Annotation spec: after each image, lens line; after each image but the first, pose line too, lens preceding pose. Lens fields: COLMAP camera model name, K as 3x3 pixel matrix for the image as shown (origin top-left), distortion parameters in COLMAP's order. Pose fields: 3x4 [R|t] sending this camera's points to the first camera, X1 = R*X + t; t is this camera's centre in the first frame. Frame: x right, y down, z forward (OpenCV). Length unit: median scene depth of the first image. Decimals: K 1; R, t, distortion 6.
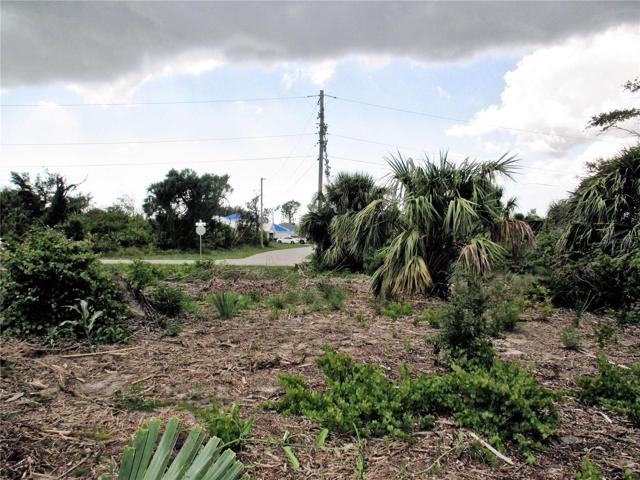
lens RADIAL K [[537.7, 0, 318.2], [0, 537.7, 236.4], [0, 0, 1]] dist [-0.013826, -0.000187]
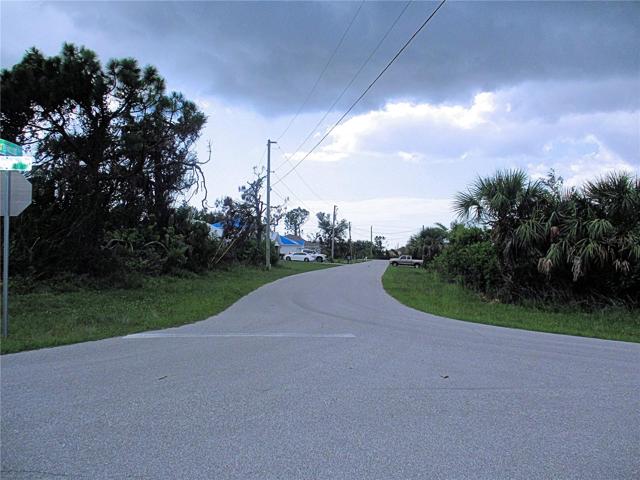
lens RADIAL K [[537.7, 0, 318.2], [0, 537.7, 236.4], [0, 0, 1]] dist [-0.013826, -0.000187]
pose [[0.999938, 0.006176, 0.009259, -0.053349], [-0.005859, 0.999406, -0.033972, 0.005783], [-0.009464, 0.033916, 0.999380, 0.408943]]
